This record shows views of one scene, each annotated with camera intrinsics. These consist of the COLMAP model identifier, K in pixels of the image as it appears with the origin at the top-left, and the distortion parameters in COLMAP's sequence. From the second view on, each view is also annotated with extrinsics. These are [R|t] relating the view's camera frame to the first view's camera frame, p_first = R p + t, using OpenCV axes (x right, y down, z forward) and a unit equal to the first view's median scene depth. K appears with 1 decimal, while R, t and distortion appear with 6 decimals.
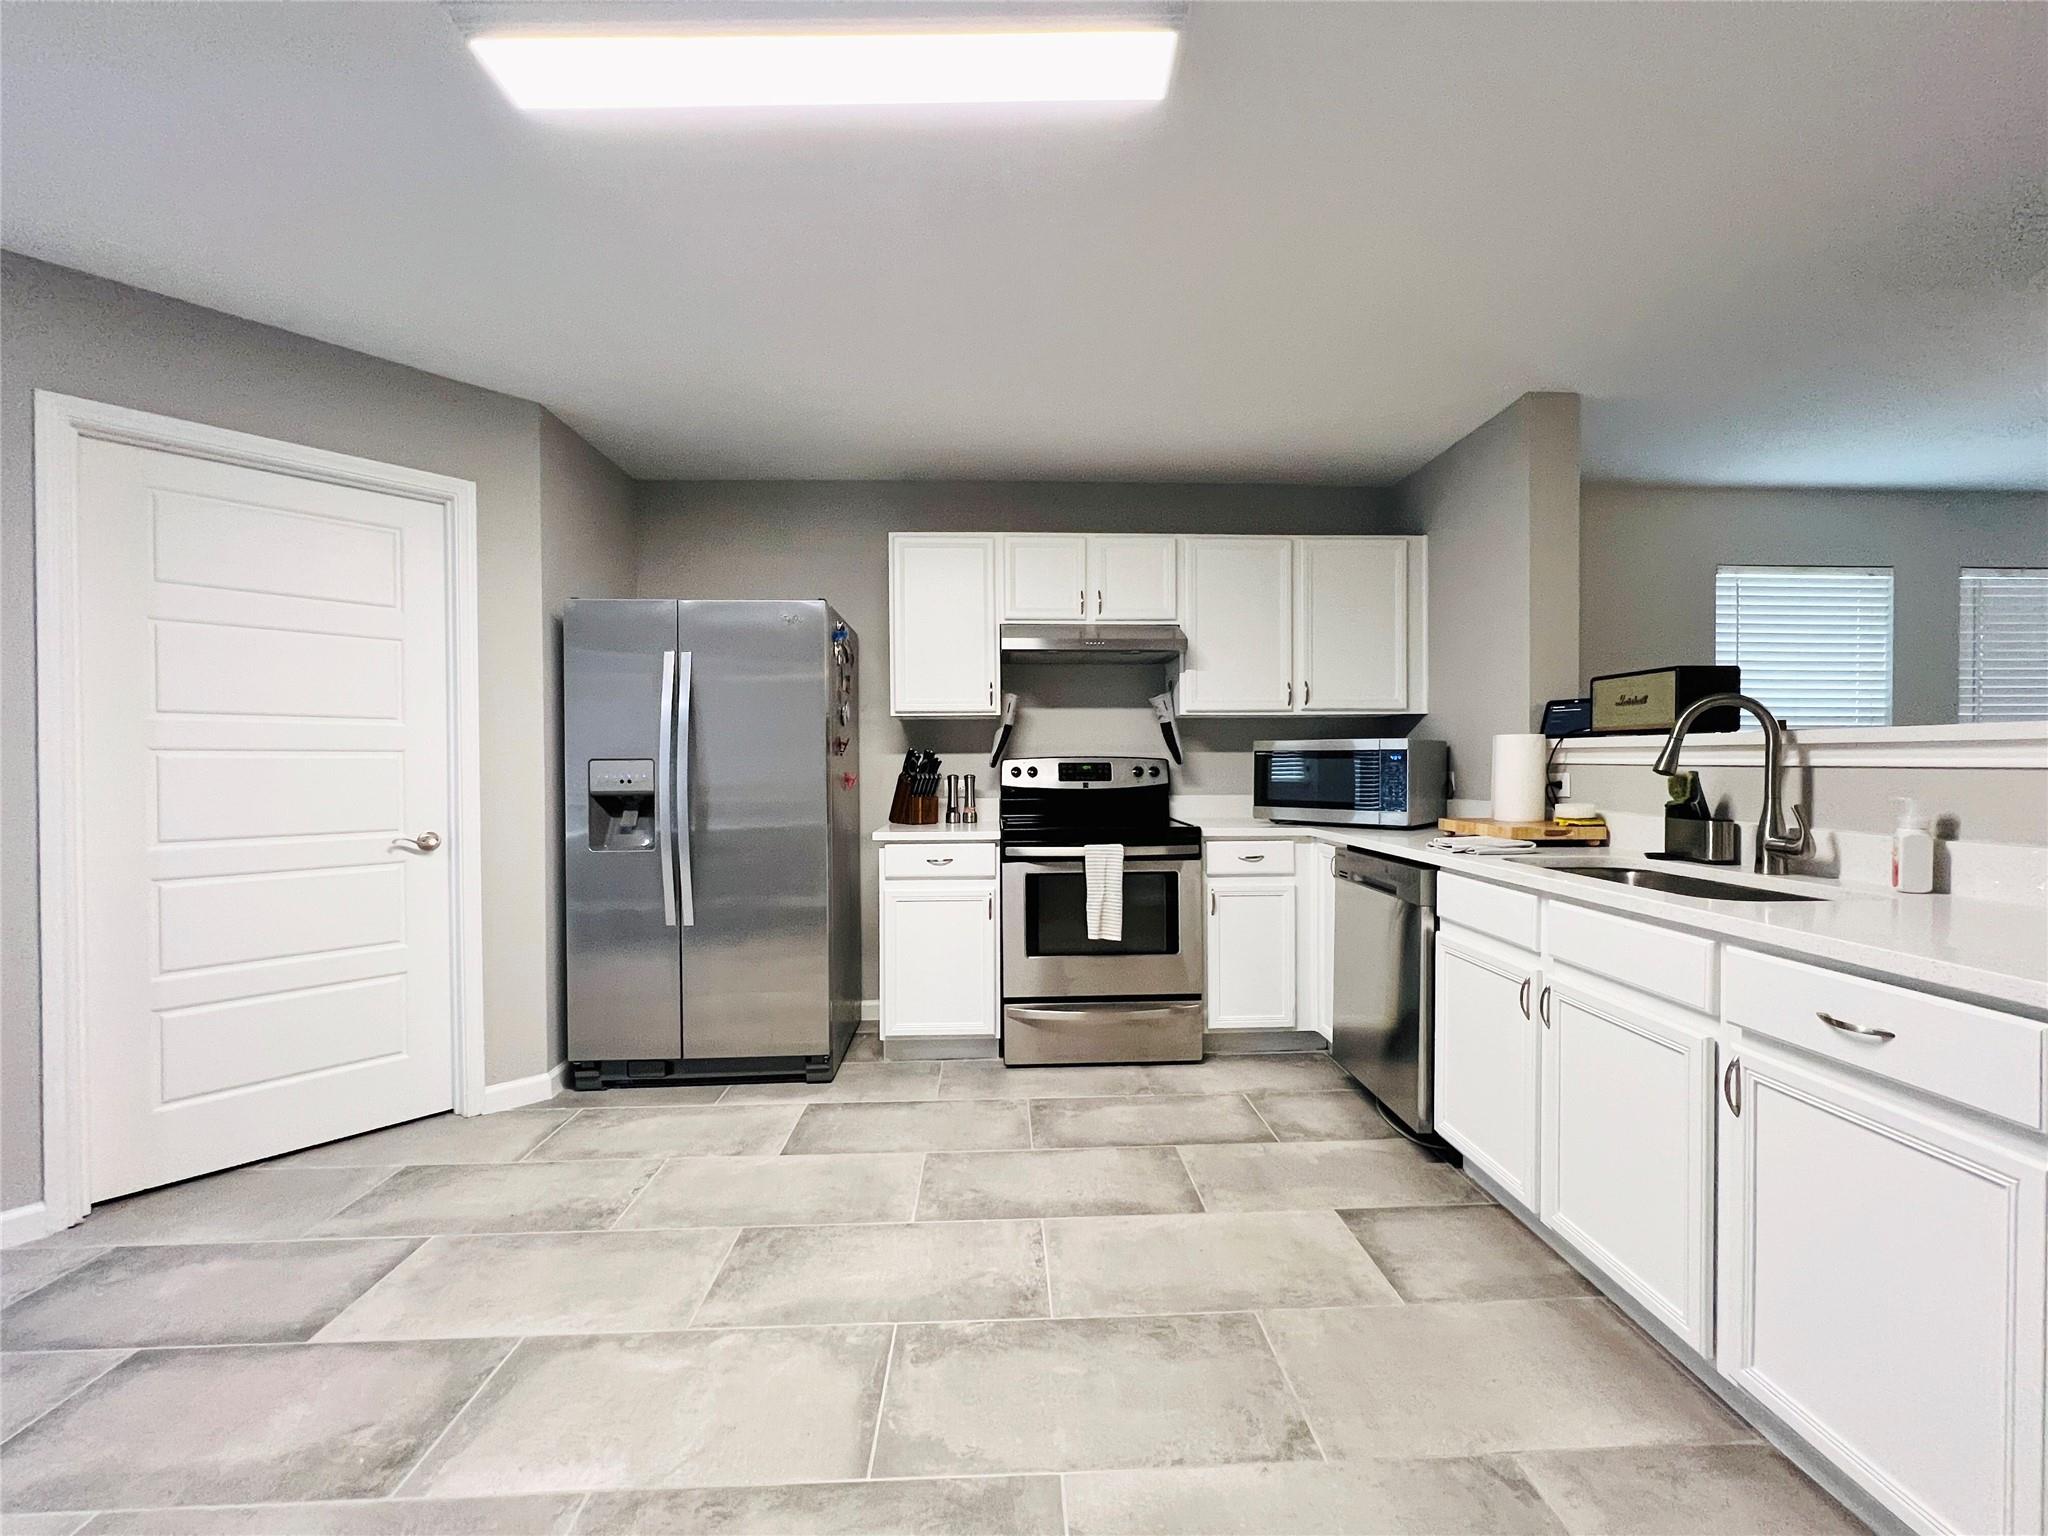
lens RADIAL K [[823.4, 0, 1026.1], [0, 823.4, 769.2], [0, 0, 1]] dist [-0.000876, 0.000440]
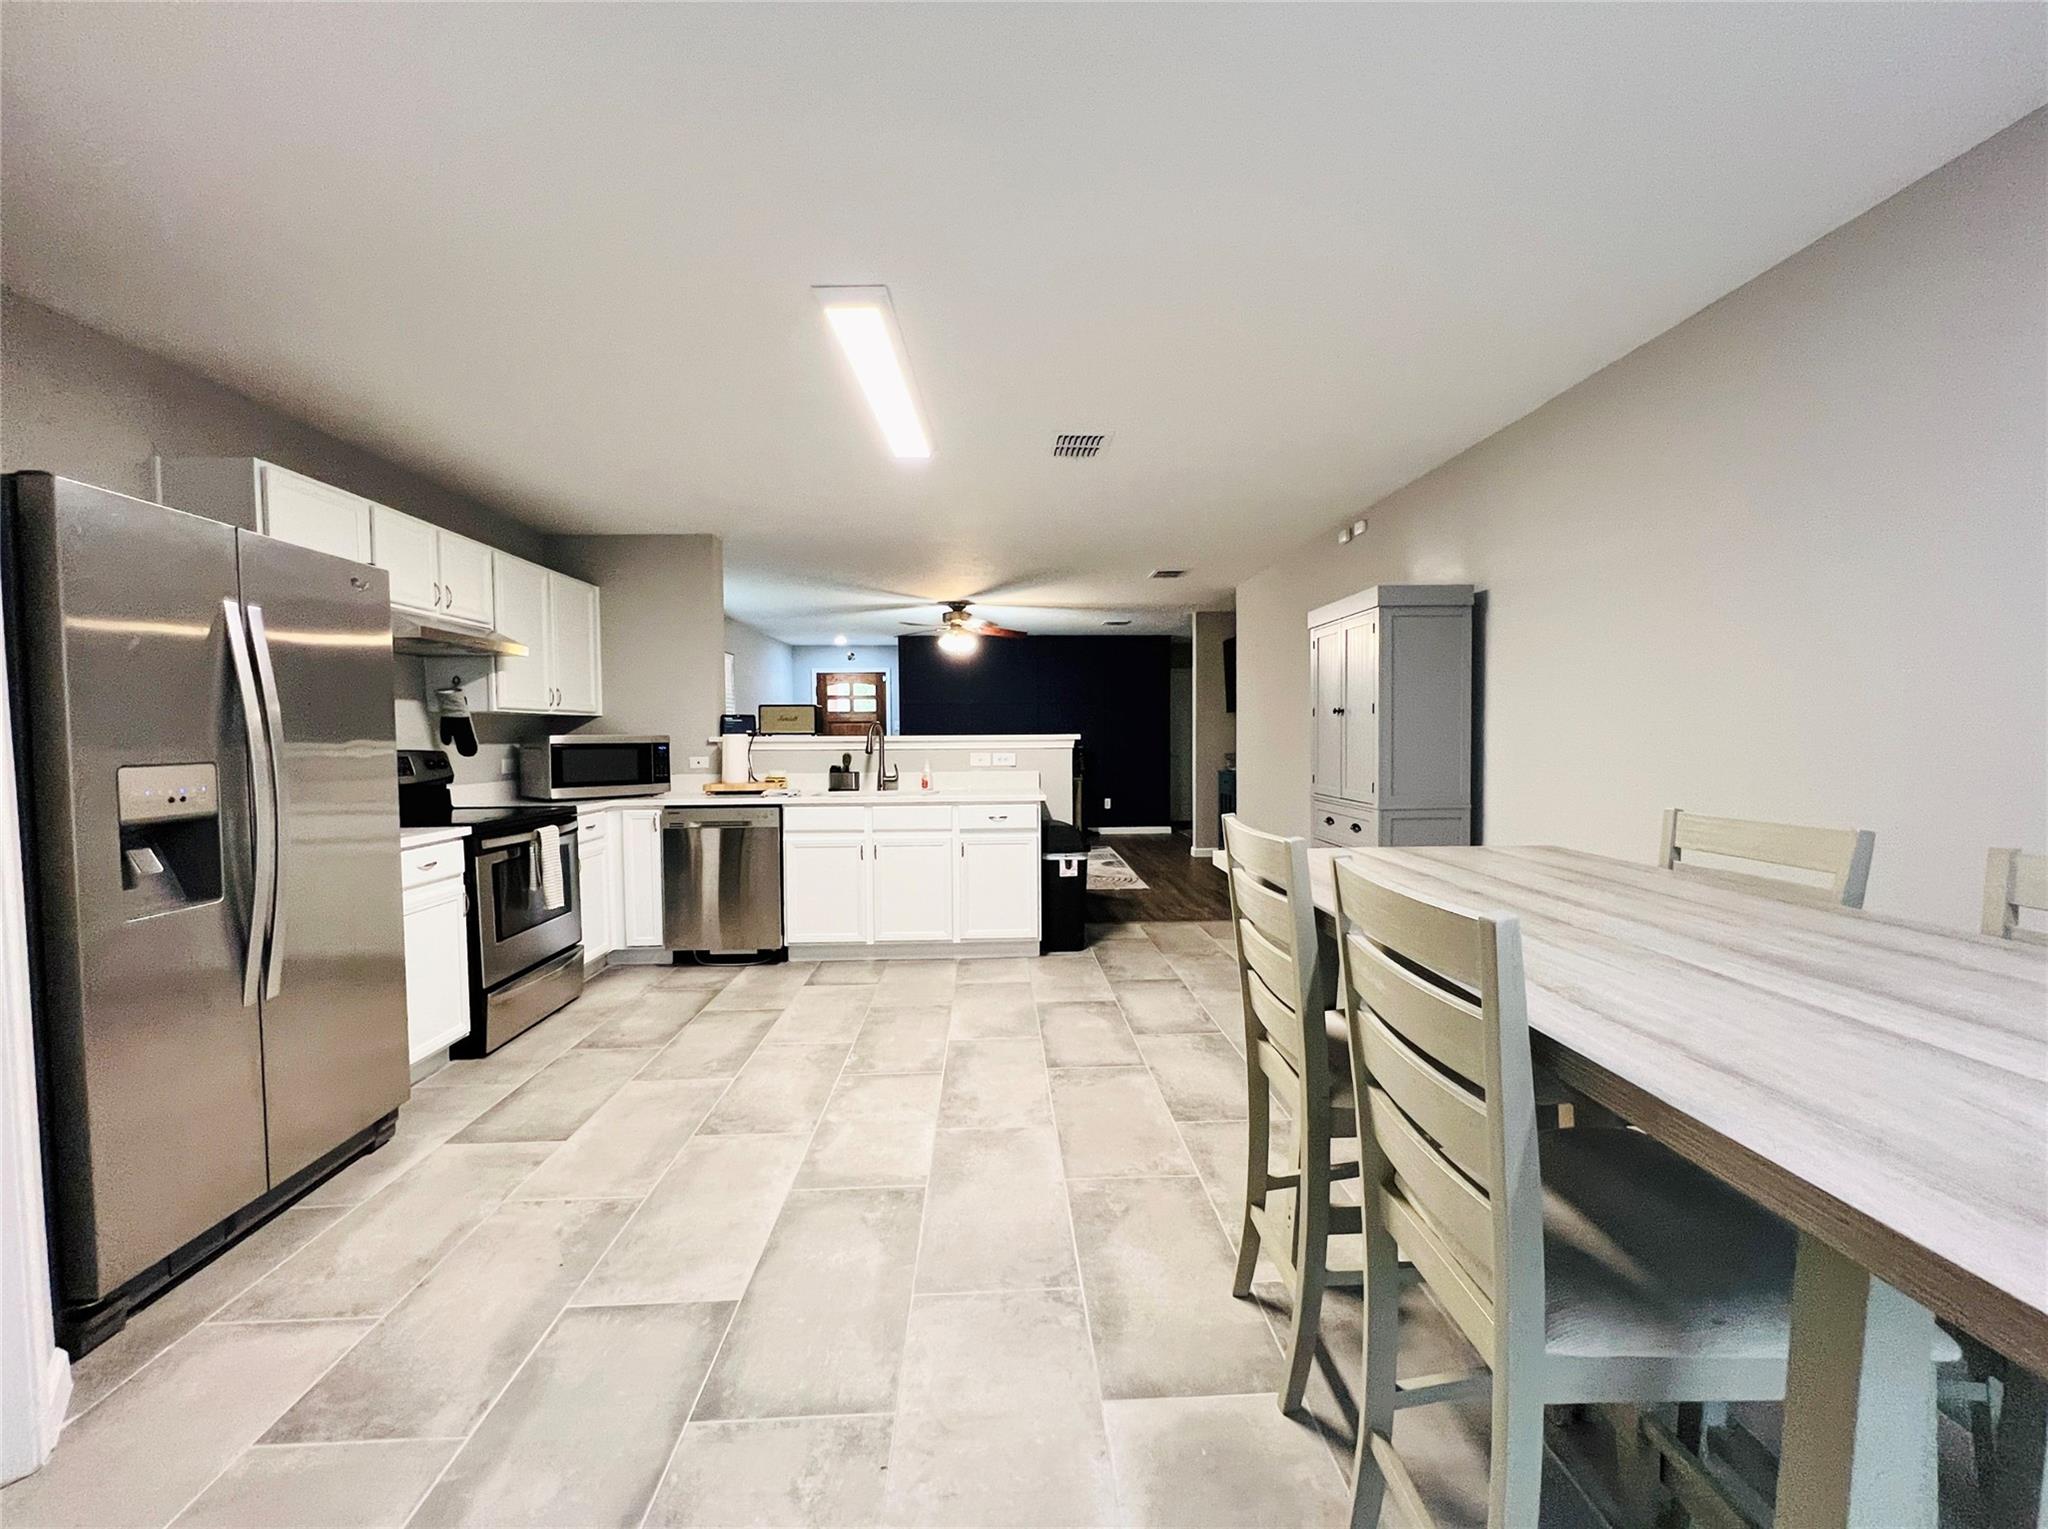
lens RADIAL K [[823.4, 0, 1035.9], [0, 823.4, 775.4], [0, 0, 1]] dist [-0.000876, 0.000440]
pose [[-0.016670, -0.044323, 0.998878, -1.128646], [0.018869, 0.998825, 0.044636, -0.019278], [-0.999683, 0.019592, -0.015814, 0.359510]]
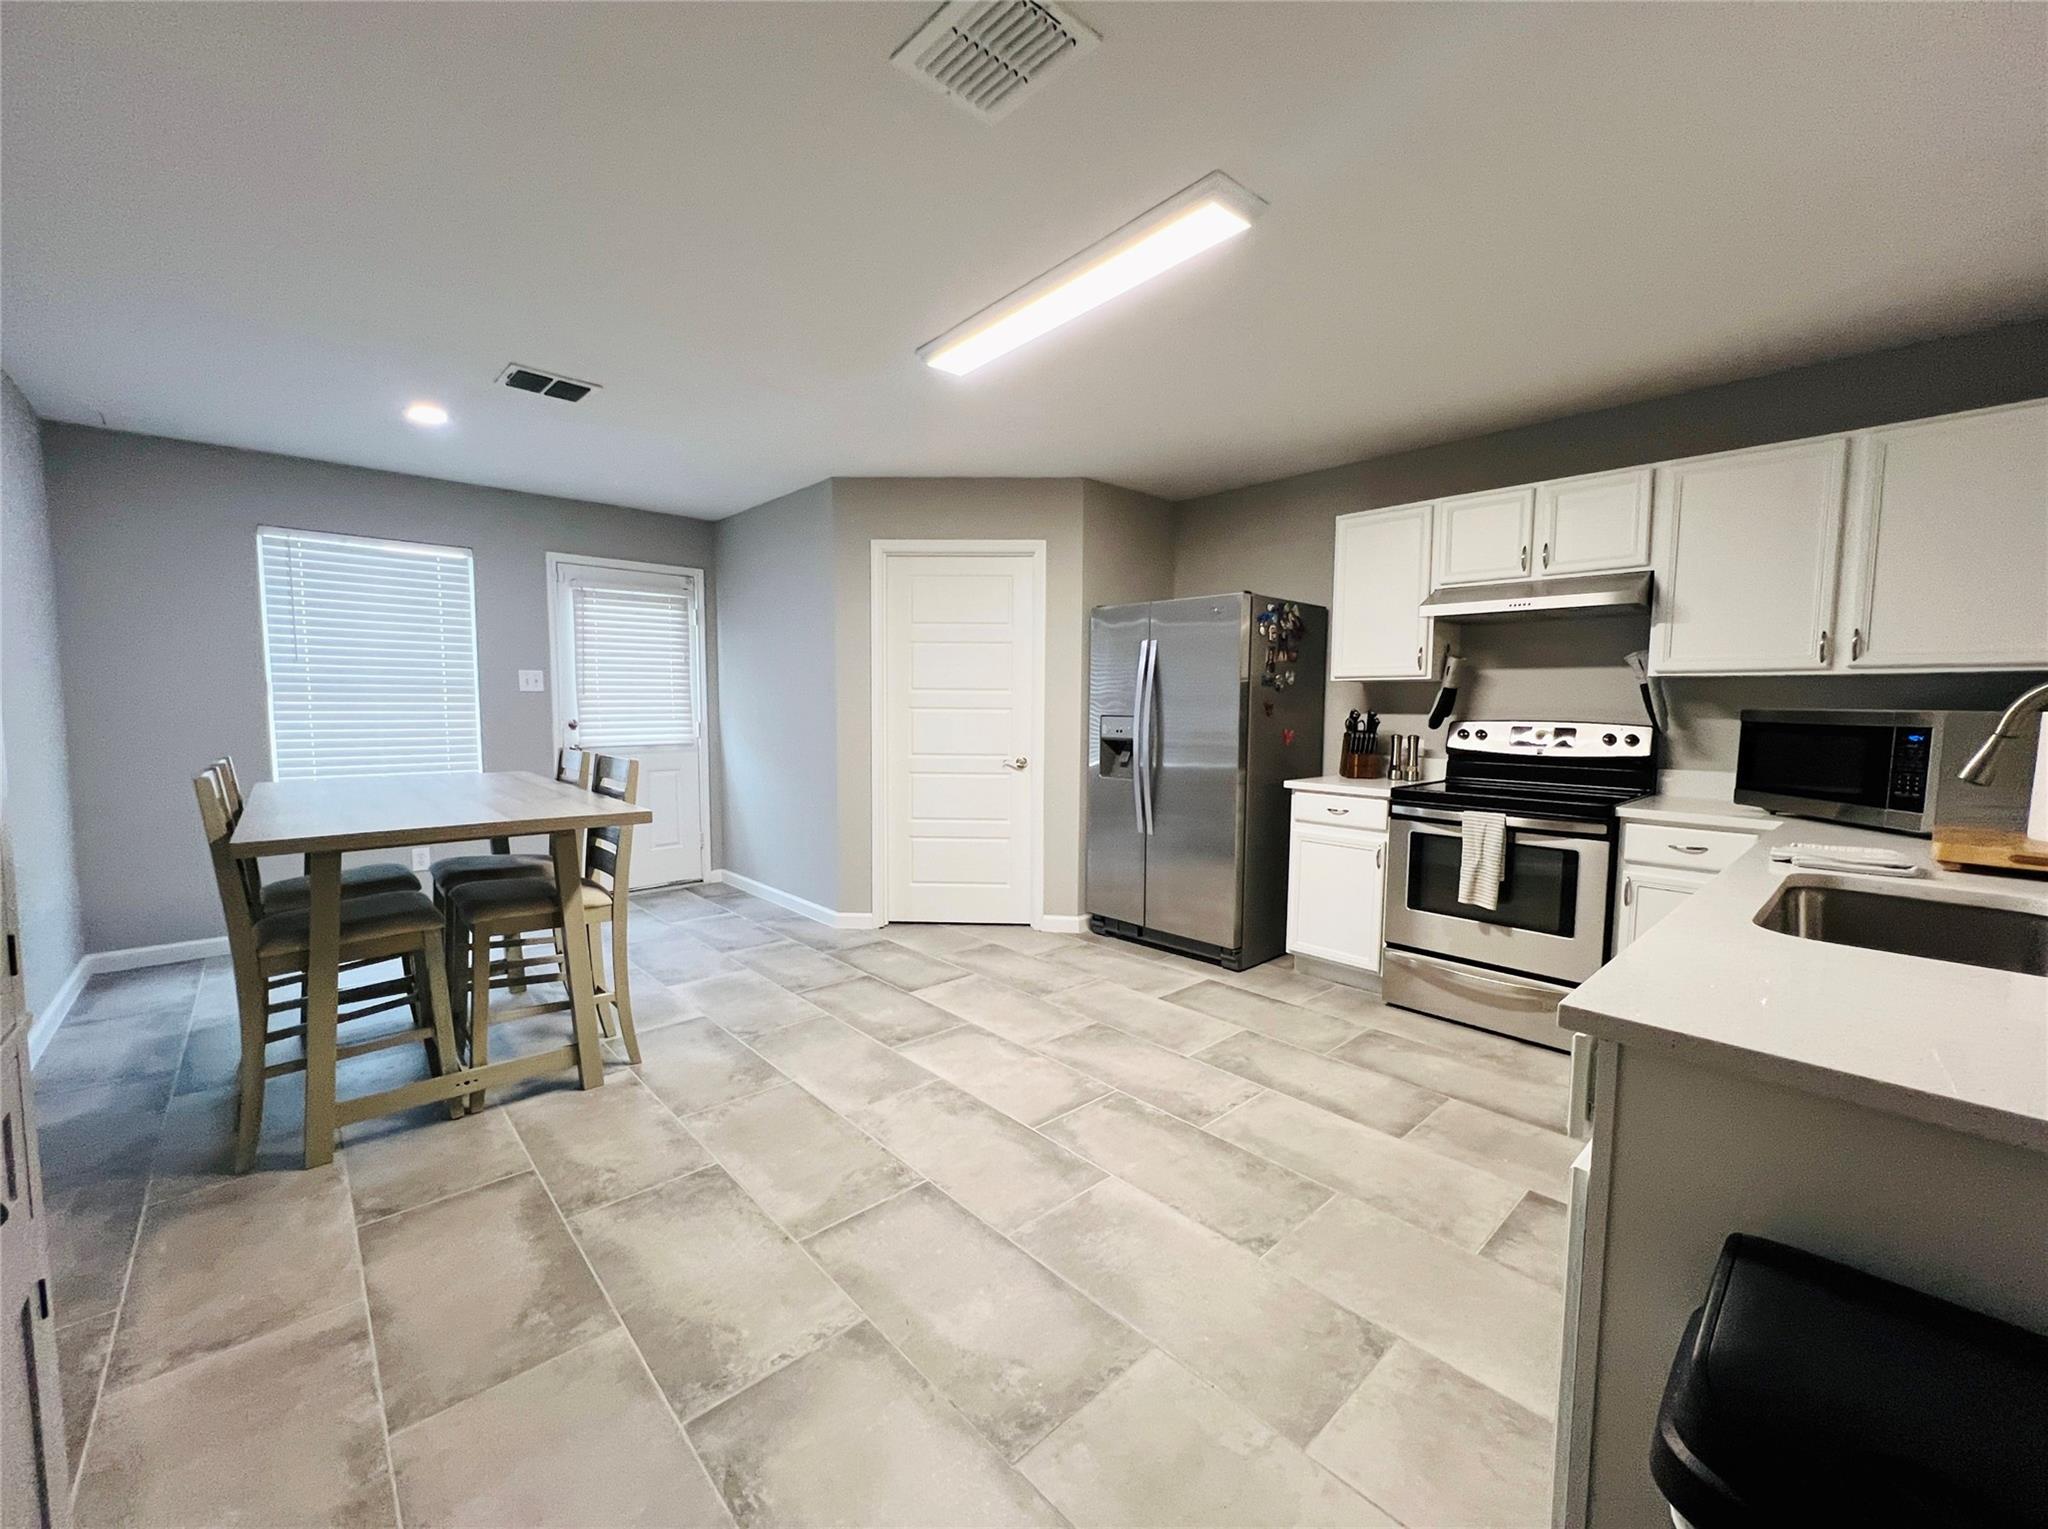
lens RADIAL K [[823.4, 0, 1025.6], [0, 823.4, 768.9], [0, 0, 1]] dist [-0.000876, 0.000440]
pose [[0.645020, 0.072768, -0.760693, 0.523717], [-0.017311, 0.996592, 0.080656, -0.033407], [0.763970, -0.038856, 0.644081, -0.068694]]
